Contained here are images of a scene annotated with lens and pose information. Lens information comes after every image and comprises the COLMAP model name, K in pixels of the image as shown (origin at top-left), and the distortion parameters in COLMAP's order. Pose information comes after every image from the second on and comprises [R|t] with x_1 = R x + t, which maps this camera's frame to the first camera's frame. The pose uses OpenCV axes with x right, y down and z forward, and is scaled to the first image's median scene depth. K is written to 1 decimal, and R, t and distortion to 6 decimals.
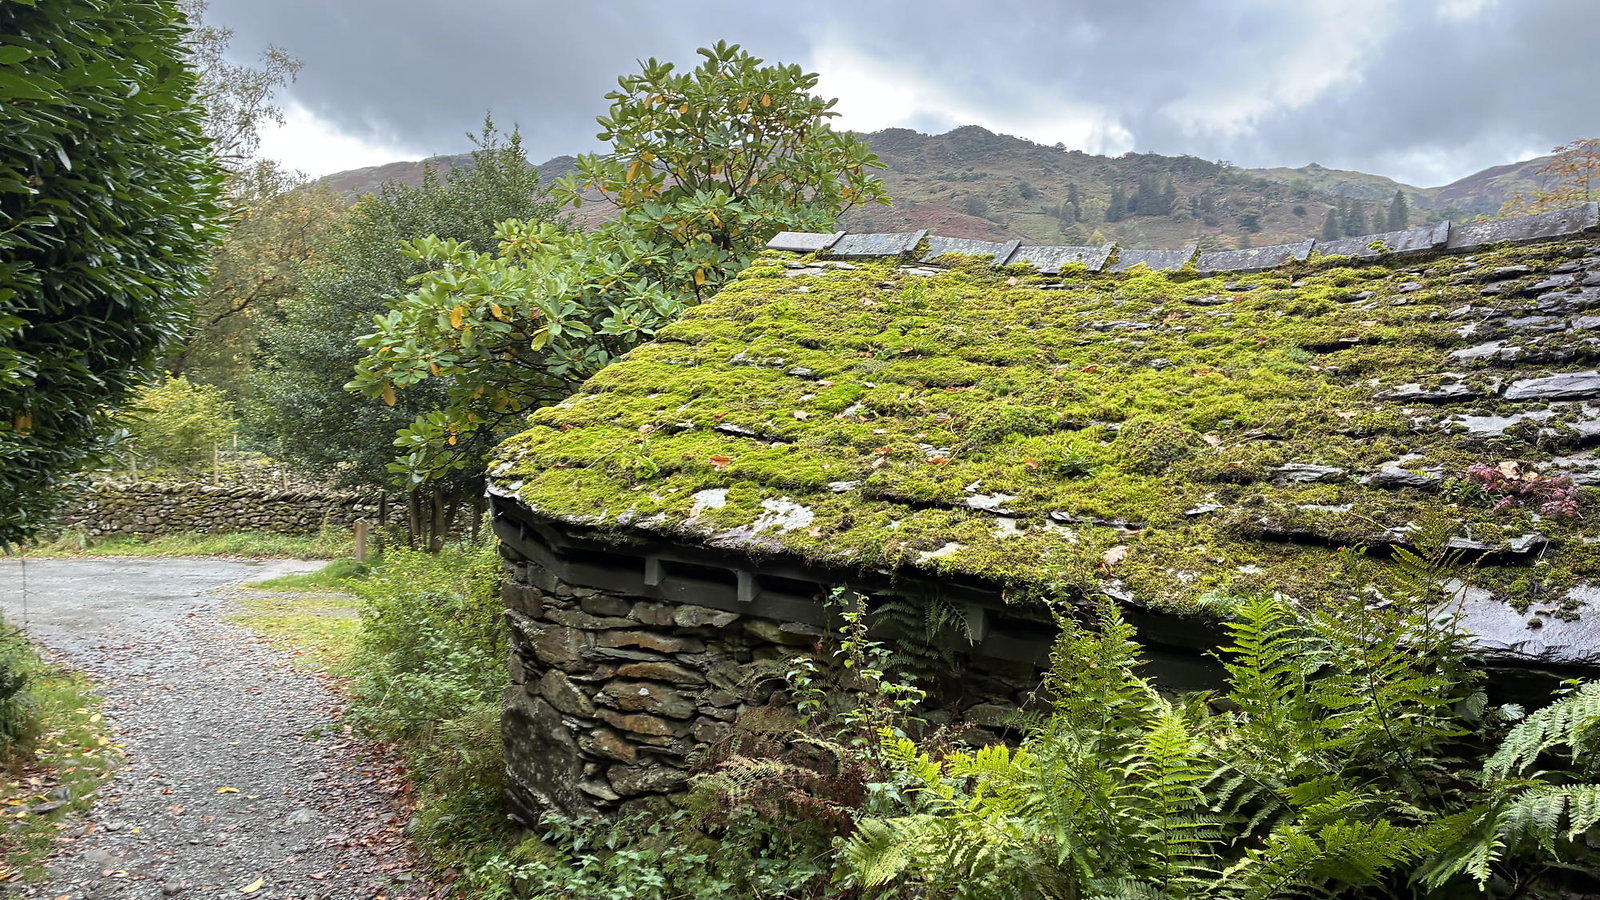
lens RADIAL K [[1175.5, 0, 794.6], [0, 1175.5, 433.0], [0, 0, 1]] dist [0.010262, -0.018314]
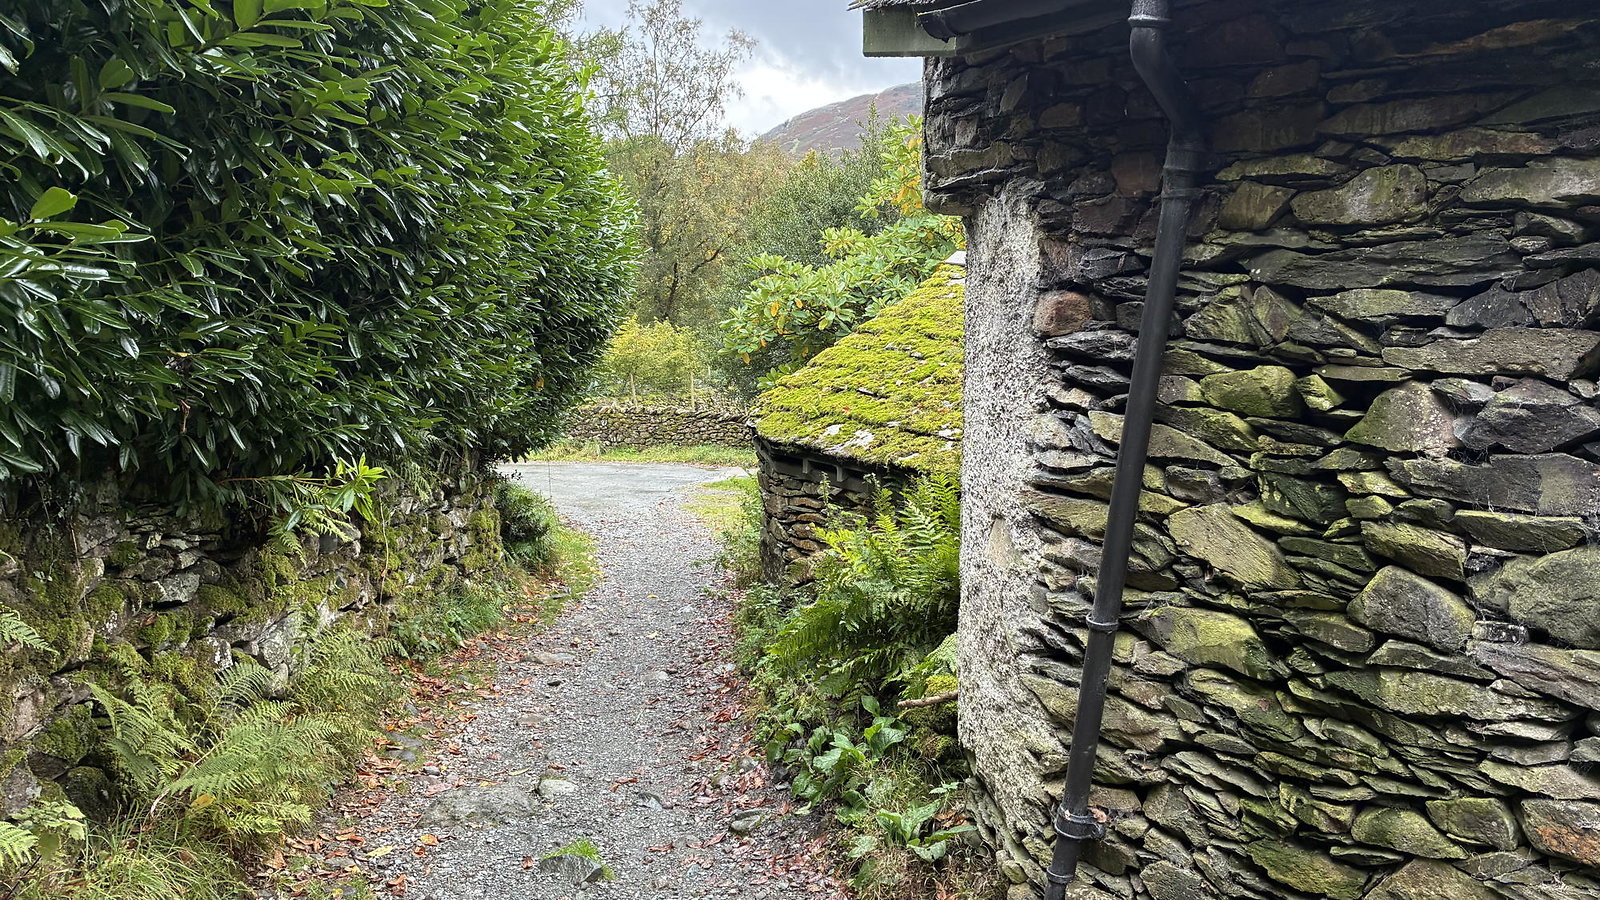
lens RADIAL K [[1175.5, 0, 805.6], [0, 1175.5, 456.7], [0, 0, 1]] dist [0.010262, -0.018314]
pose [[0.928109, 0.017547, -0.371896, 0.334875], [0.015818, 0.996128, 0.086476, -0.037318], [0.371974, -0.086142, 0.924238, -0.445616]]
